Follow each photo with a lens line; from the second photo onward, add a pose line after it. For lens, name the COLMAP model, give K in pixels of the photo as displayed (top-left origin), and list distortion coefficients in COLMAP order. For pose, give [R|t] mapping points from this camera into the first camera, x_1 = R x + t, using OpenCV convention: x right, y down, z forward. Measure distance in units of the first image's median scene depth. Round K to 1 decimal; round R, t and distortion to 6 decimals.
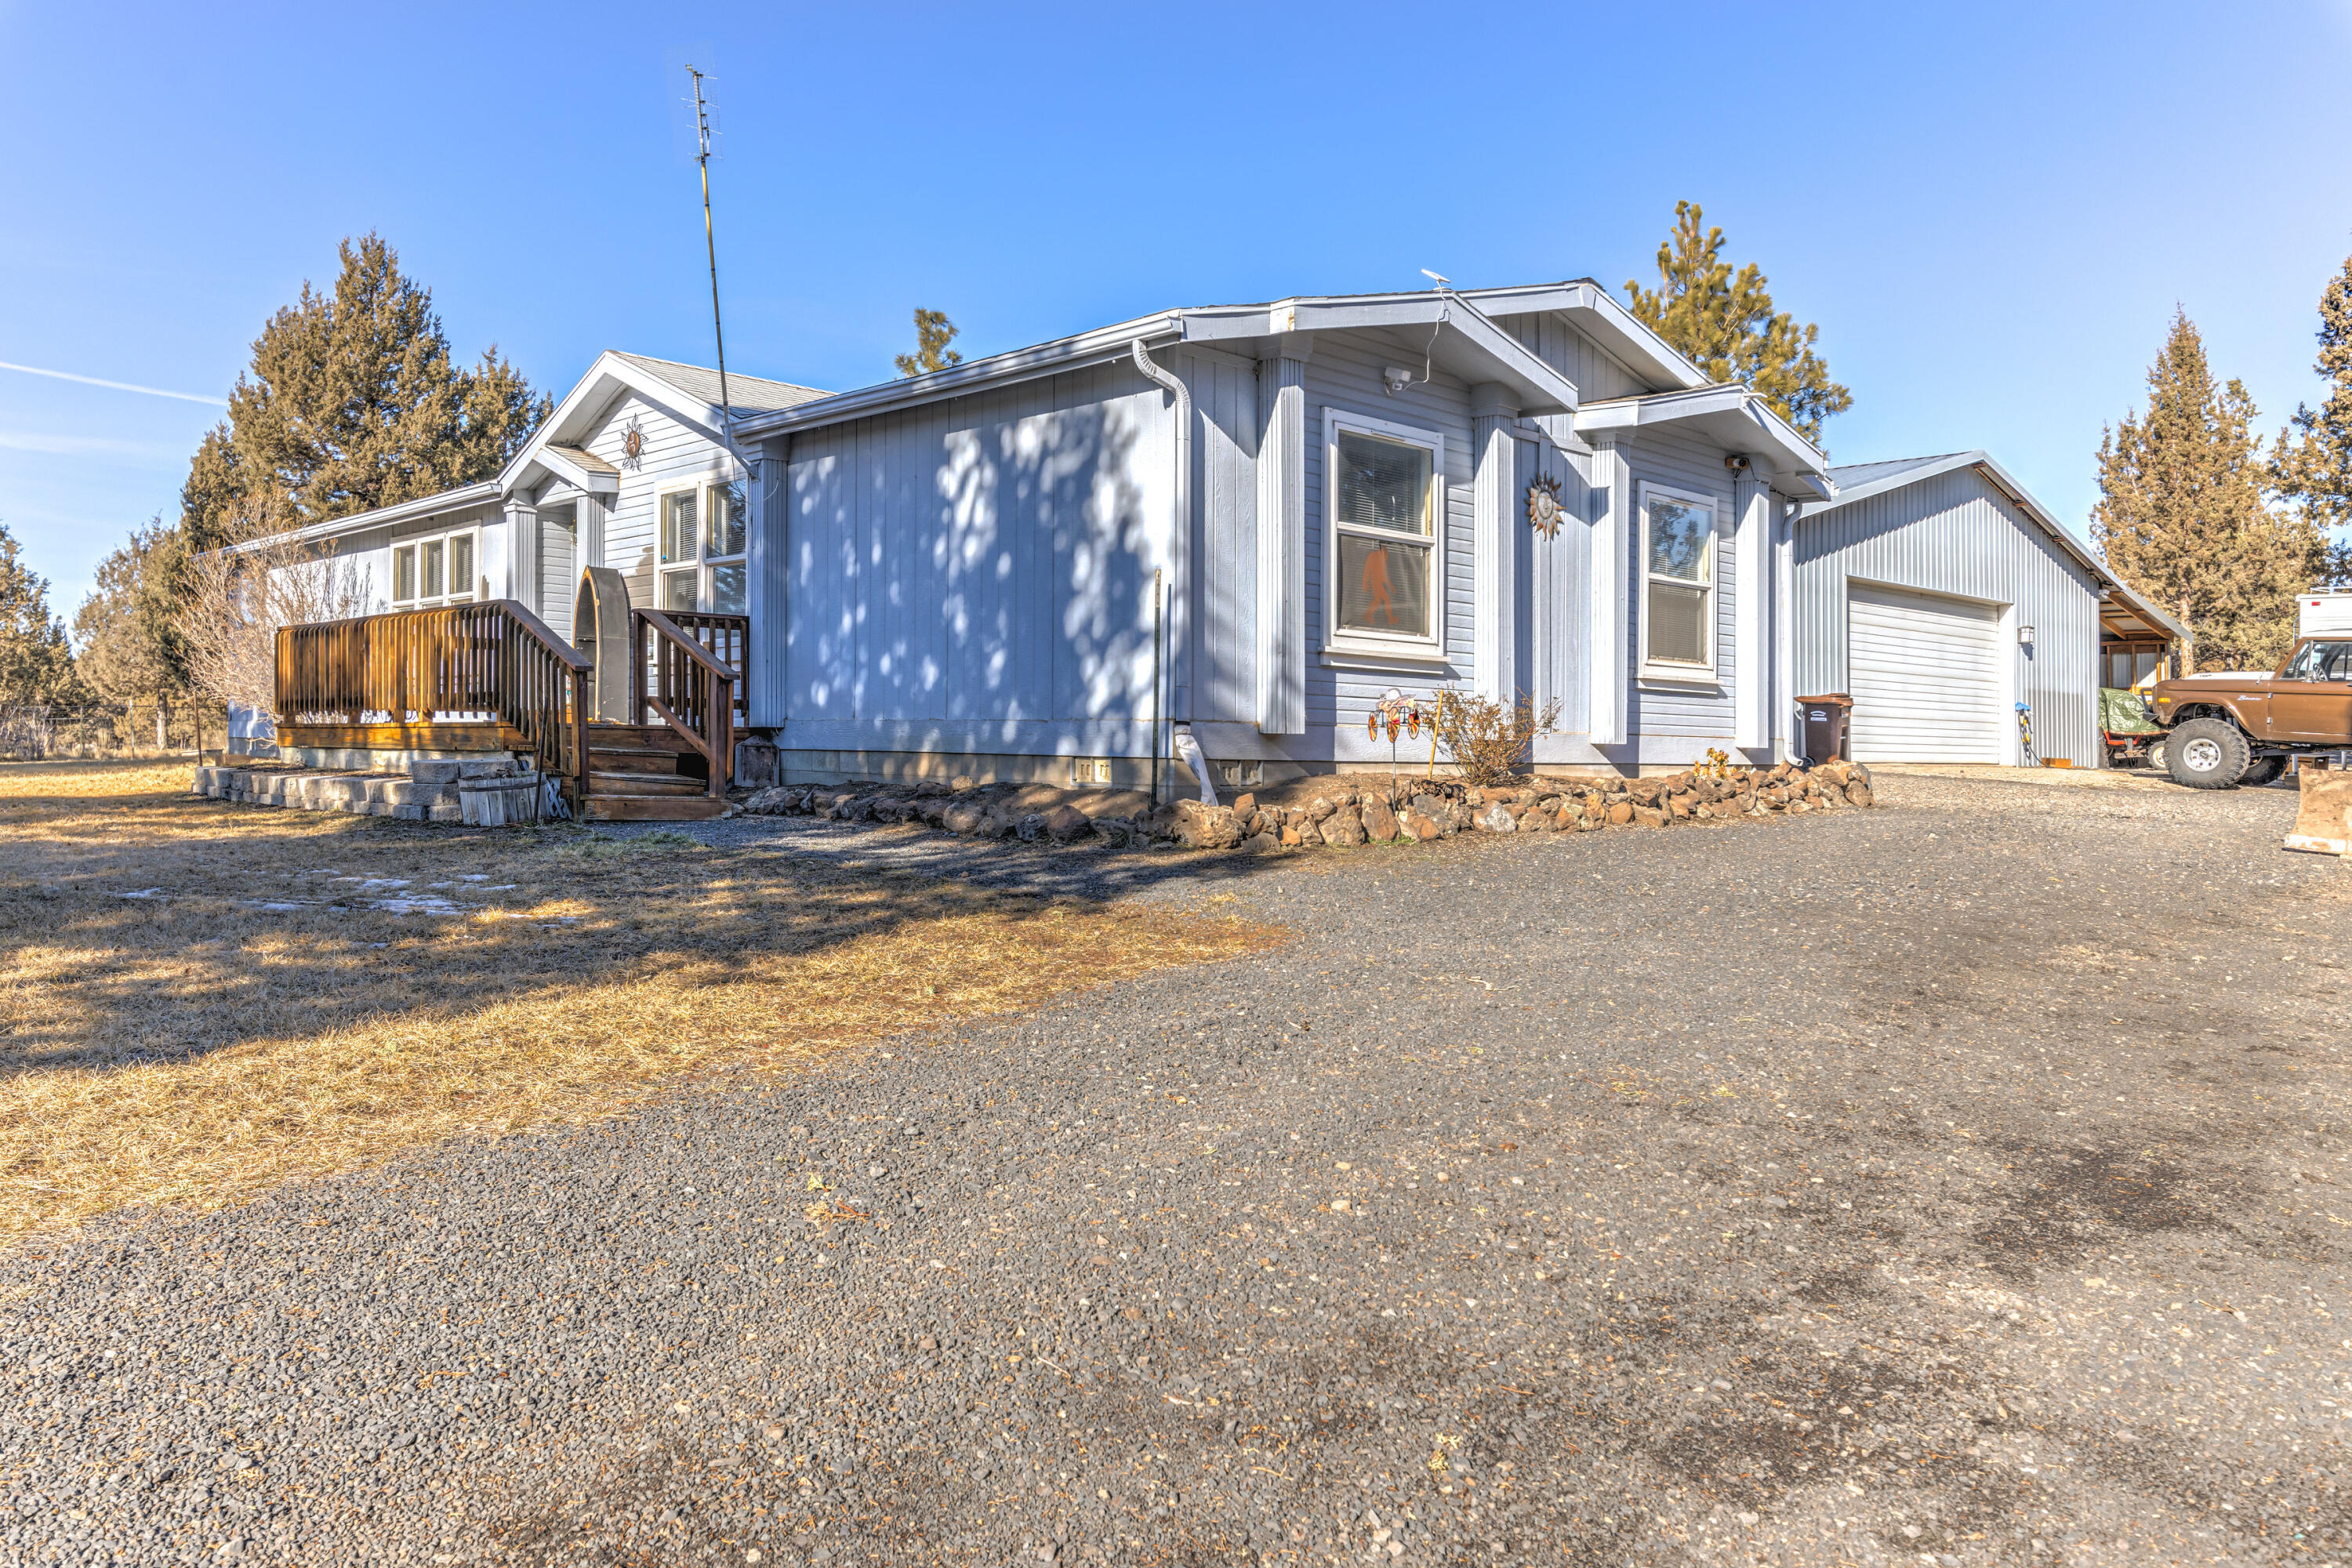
lens RADIAL K [[1716.4, 0, 1174.1], [0, 1716.4, 765.3], [0, 0, 1]] dist [0.024050, 0.013442]
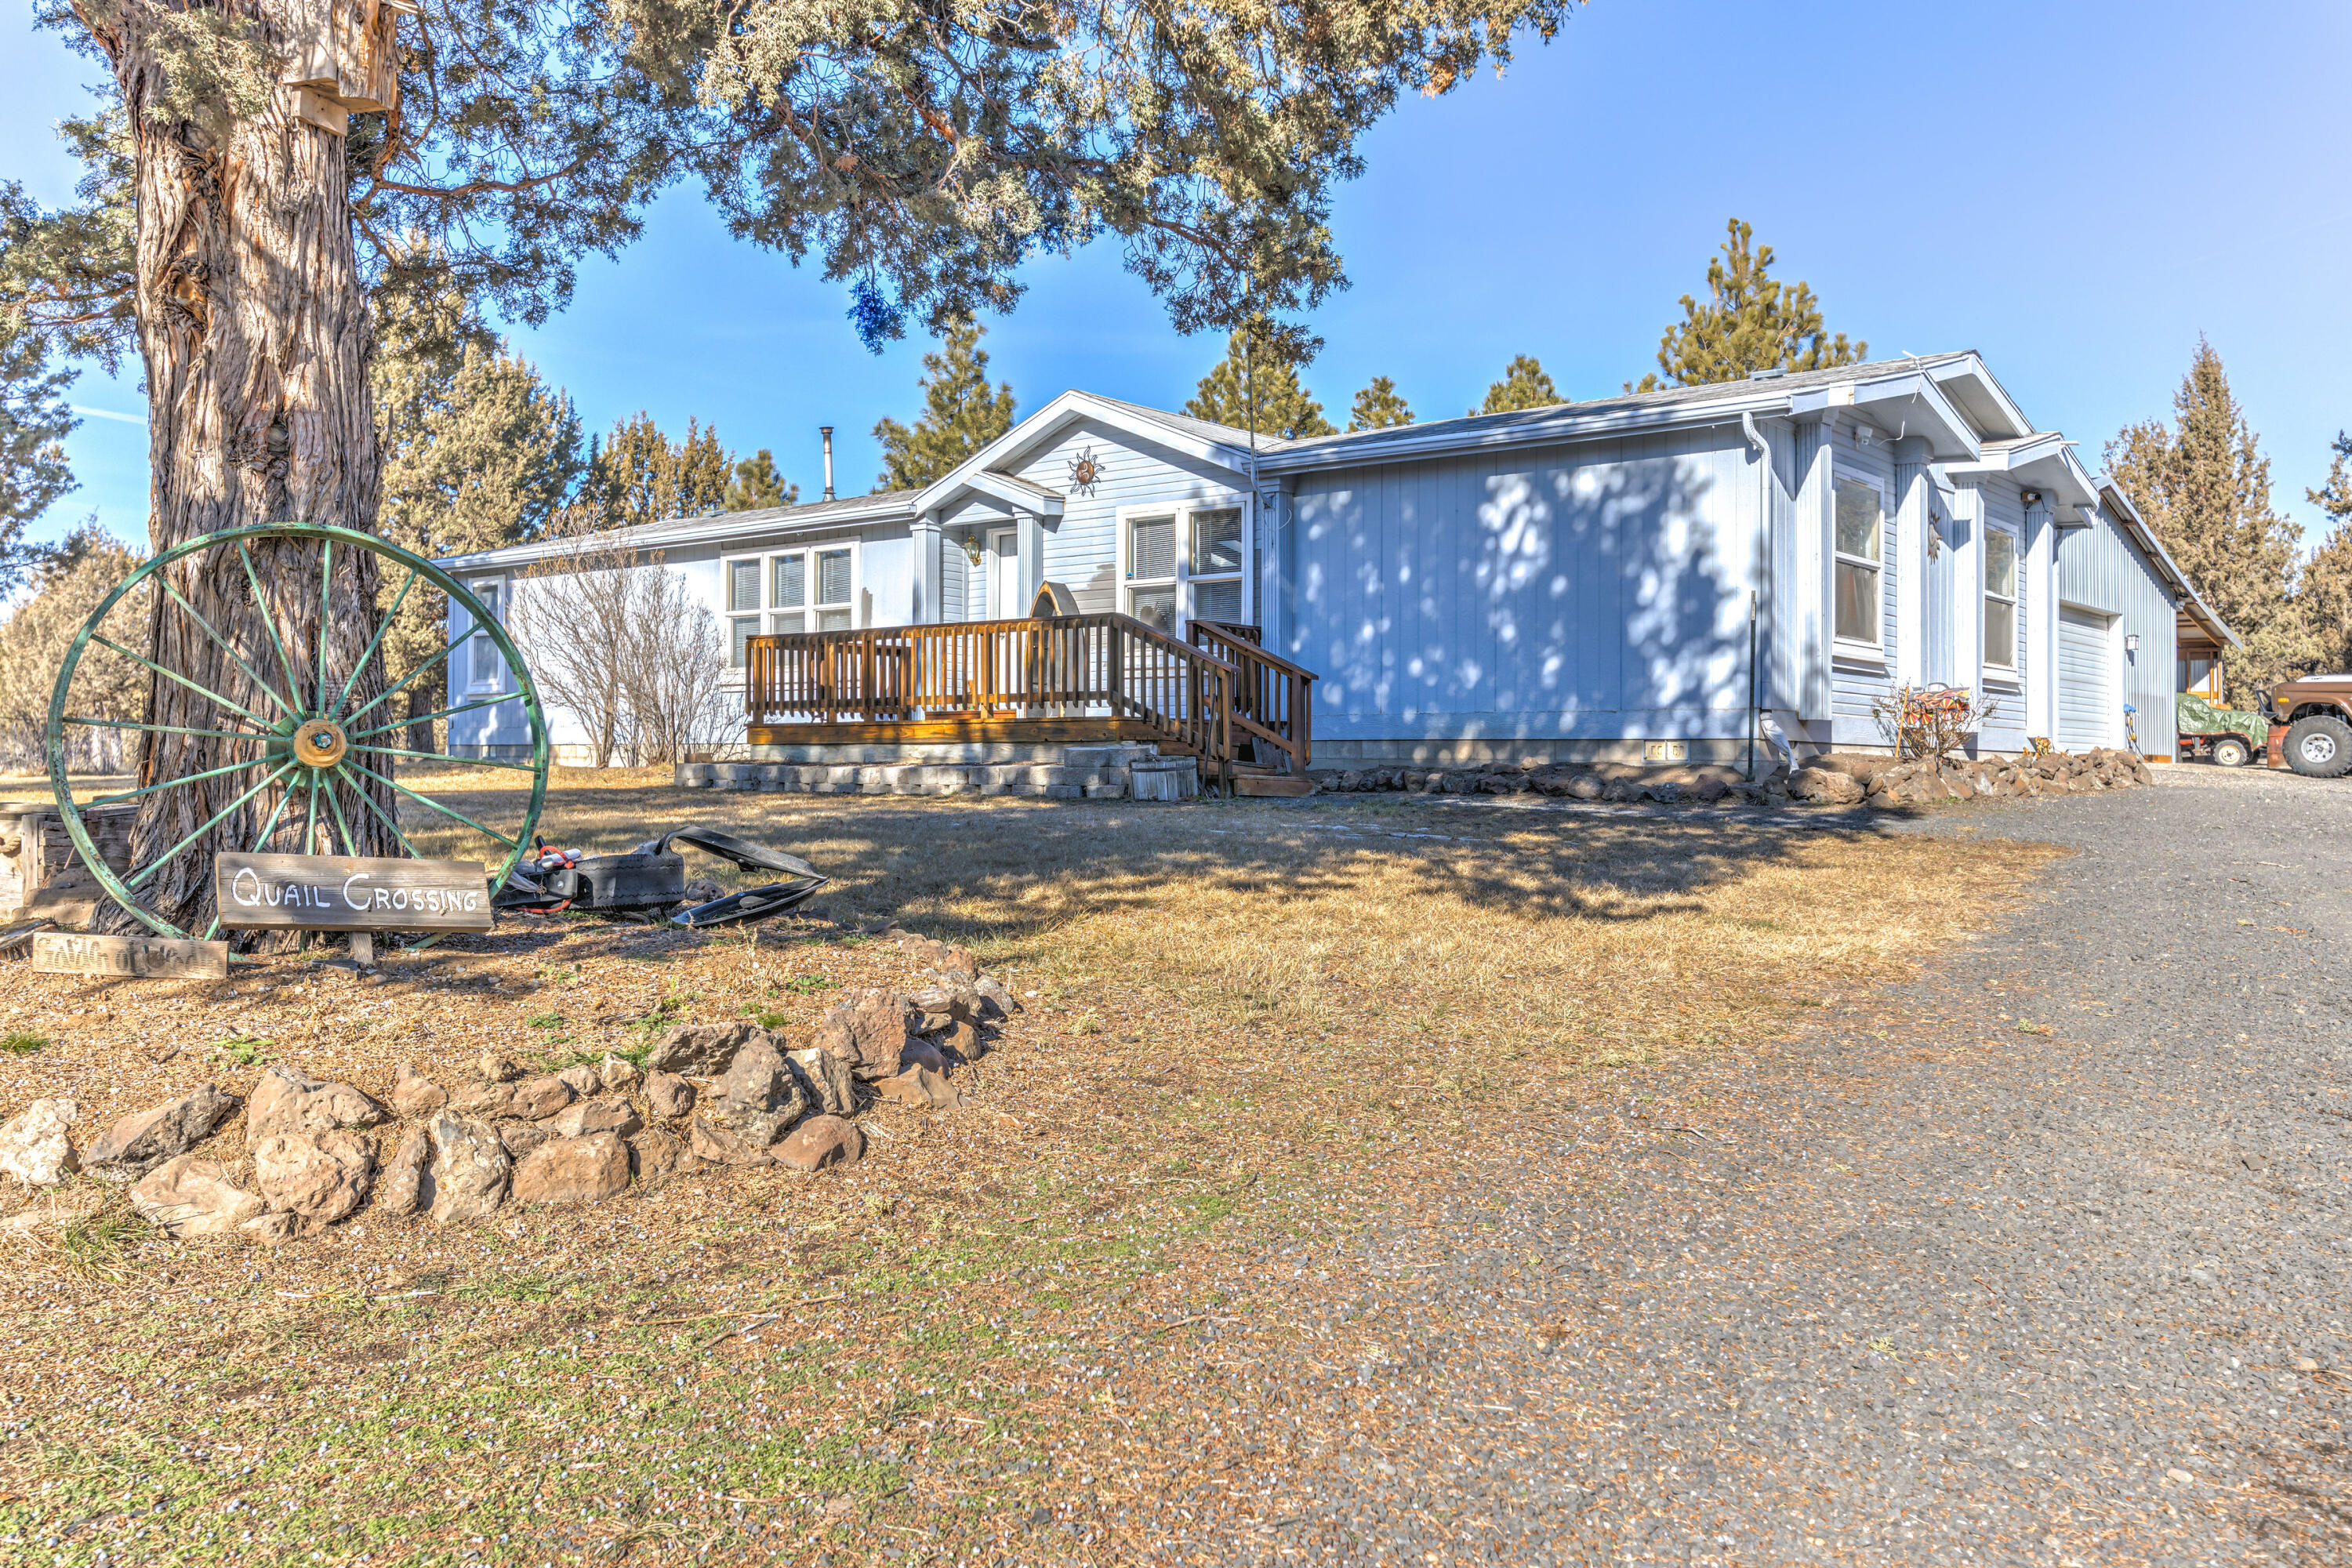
lens RADIAL K [[1912.3, 0, 1177.2], [0, 1912.3, 796.5], [0, 0, 1]] dist [0.041401, -0.012238]
pose [[0.994103, -0.008044, 0.108138, -0.482447], [0.007595, 0.999961, 0.004568, 0.024072], [-0.108171, -0.003720, 0.994125, -0.308006]]
